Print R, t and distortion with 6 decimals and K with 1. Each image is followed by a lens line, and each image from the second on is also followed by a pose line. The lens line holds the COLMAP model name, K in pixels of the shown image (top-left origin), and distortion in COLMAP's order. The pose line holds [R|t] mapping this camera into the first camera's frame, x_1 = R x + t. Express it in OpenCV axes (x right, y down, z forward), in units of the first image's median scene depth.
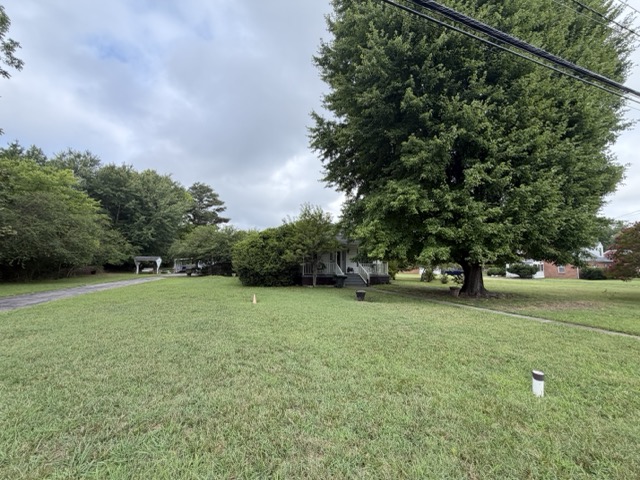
lens RADIAL K [[254.1, 0, 321.8], [0, 254.1, 240.4], [0, 0, 1]] dist [0.000855, -0.000004]
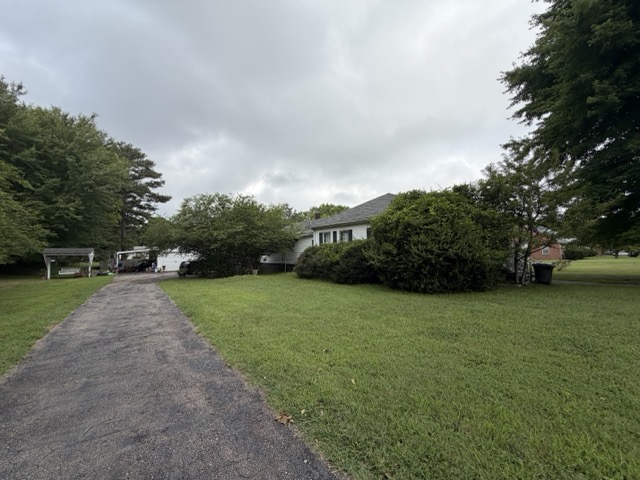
lens RADIAL K [[254.1, 0, 319.9], [0, 254.1, 243.2], [0, 0, 1]] dist [0.000855, -0.000004]
pose [[0.951689, -0.016234, 0.306634, -0.309244], [0.000693, 0.998713, 0.050722, 0.022678], [-0.307062, -0.048059, 0.950475, 0.262562]]
